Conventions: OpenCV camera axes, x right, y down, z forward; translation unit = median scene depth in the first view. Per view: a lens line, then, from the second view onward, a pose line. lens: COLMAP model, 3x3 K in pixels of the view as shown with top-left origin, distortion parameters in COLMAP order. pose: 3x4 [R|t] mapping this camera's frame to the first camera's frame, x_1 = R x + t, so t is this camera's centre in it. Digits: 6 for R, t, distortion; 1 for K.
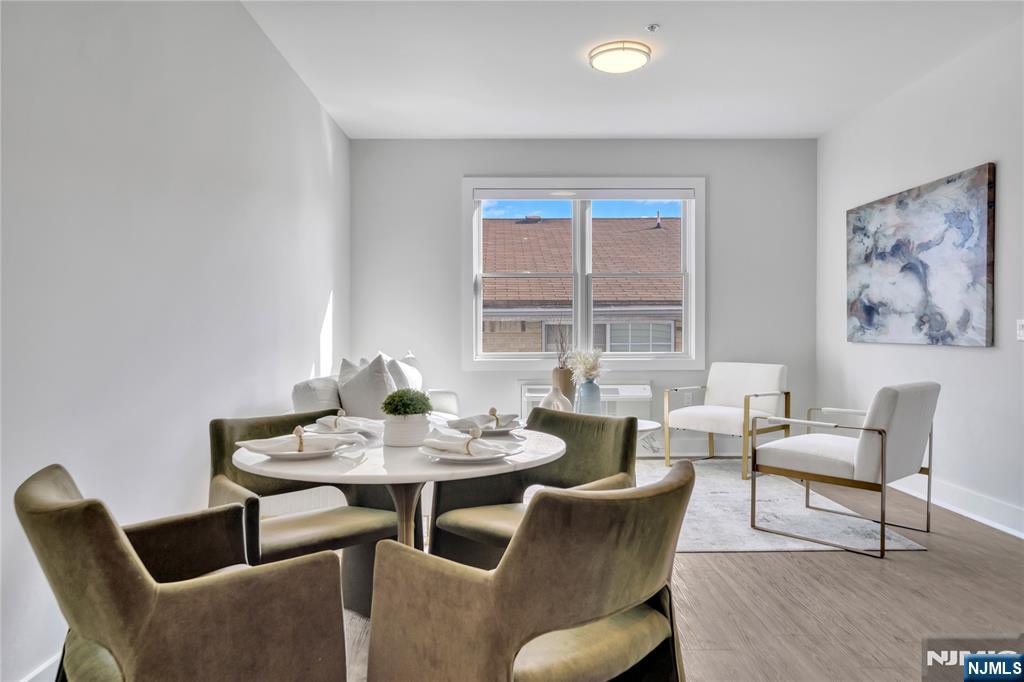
lens RADIAL K [[699.6, 0, 512.0], [0, 699.6, 341.0], [0, 0, 1]] dist [0.005110, 0.002643]
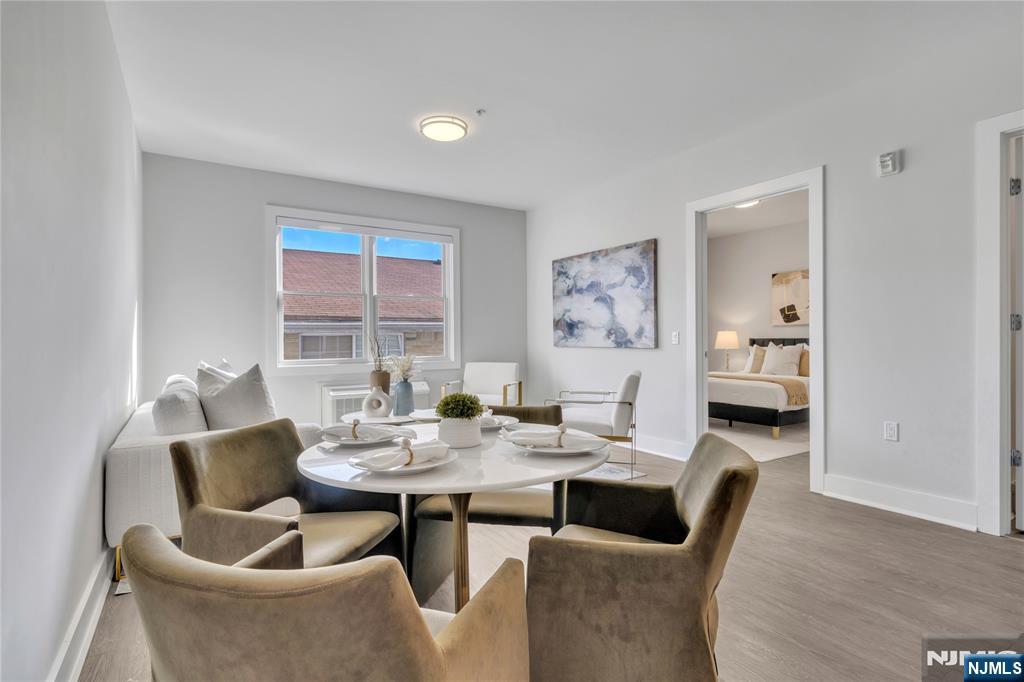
lens RADIAL K [[509.4, 0, 512.0], [0, 509.4, 341.0], [0, 0, 1]] dist [-0.001094, -0.000102]
pose [[0.851487, -0.006563, 0.524335, -0.205274], [0.013989, 0.999850, -0.010203, -0.001083], [-0.524189, 0.016023, 0.851451, 0.120338]]
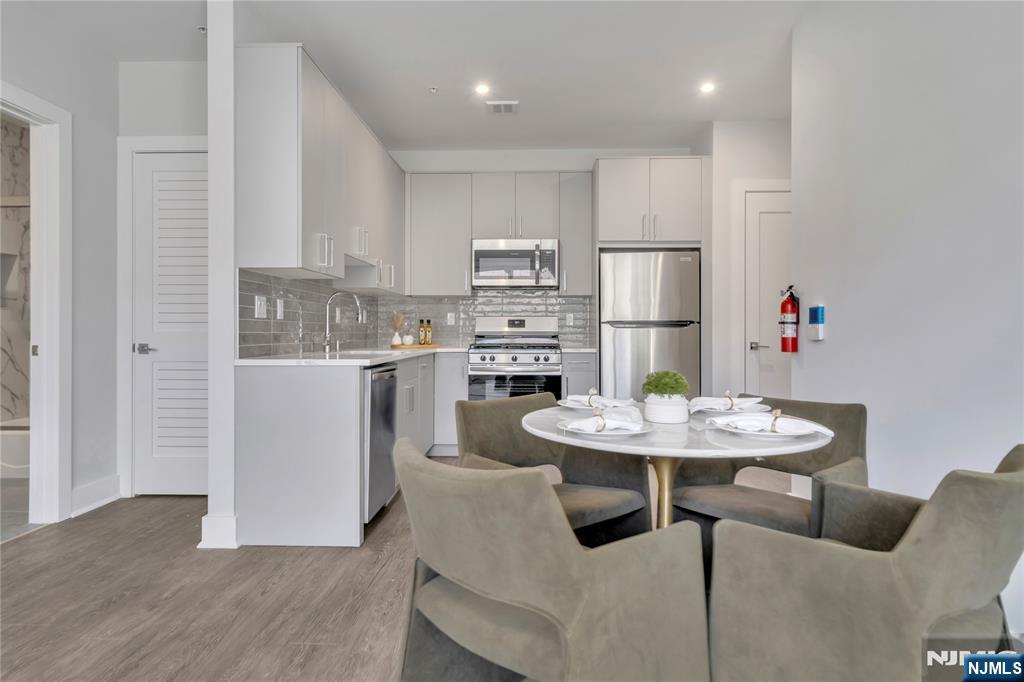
lens RADIAL K [[612.5, 0, 509.7], [0, 612.5, 334.7], [0, 0, 1]] dist [0.002049, 0.000546]
pose [[-0.998610, -0.001204, 0.052693, 0.018221], [-0.000188, 0.999814, 0.019282, -0.004857], [-0.052707, 0.019245, -0.998425, 0.835983]]
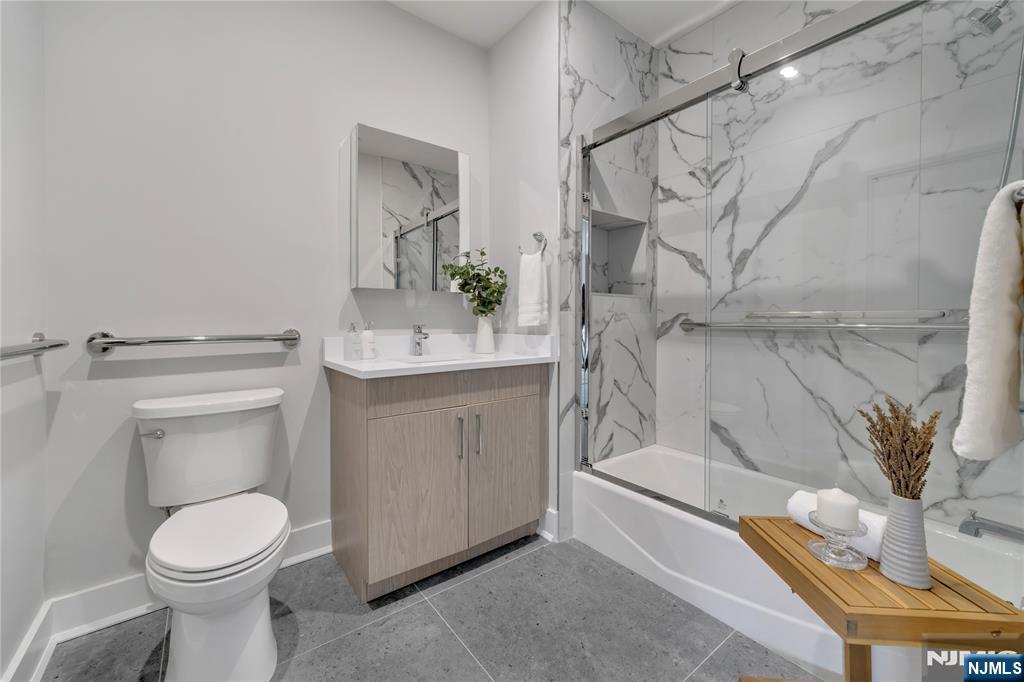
lens RADIAL K [[404.7, 0, 506.1], [0, 404.7, 319.4], [0, 0, 1]] dist [0.000967, 0.000113]
pose [[-0.589473, -0.001754, 0.807786, 0.616093], [0.012070, 0.999867, 0.010979, -0.008319], [-0.807698, 0.016222, -0.589373, 0.263519]]
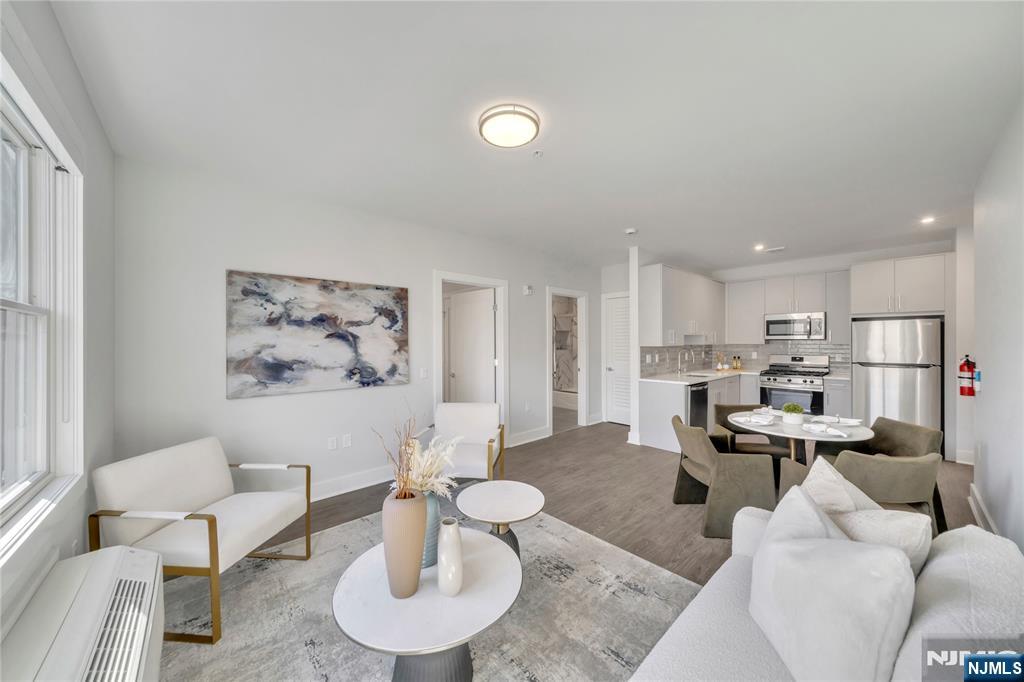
lens RADIAL K [[354.3, 0, 512.2], [0, 354.3, 343.0], [0, 0, 1]] dist [0.000171, 0.000002]
pose [[-0.655172, 0.001847, 0.755478, -0.204063], [0.018124, 0.999748, 0.013273, -0.091283], [-0.755263, 0.022389, -0.655040, 1.174355]]
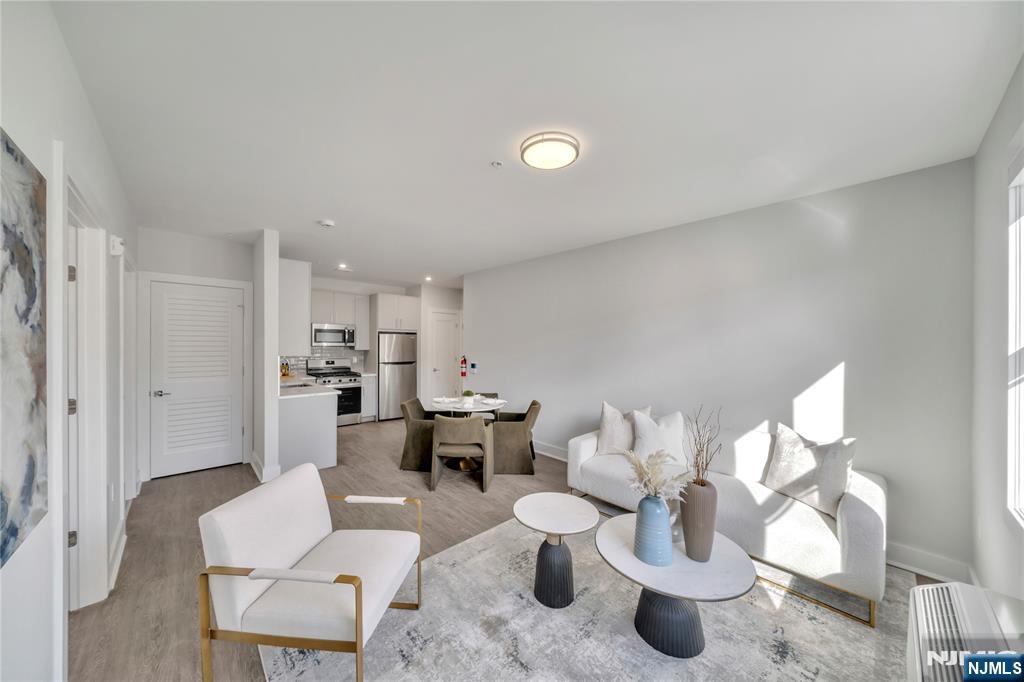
lens RADIAL K [[354.6, 0, 506.4], [0, 354.6, 342.9], [0, 0, 1]] dist [-0.008257, -0.000014]
pose [[-0.742325, -0.004777, -0.670023, 0.487684], [-0.017332, 0.999777, 0.012074, -0.111067], [0.669816, 0.020576, -0.742242, 1.189656]]
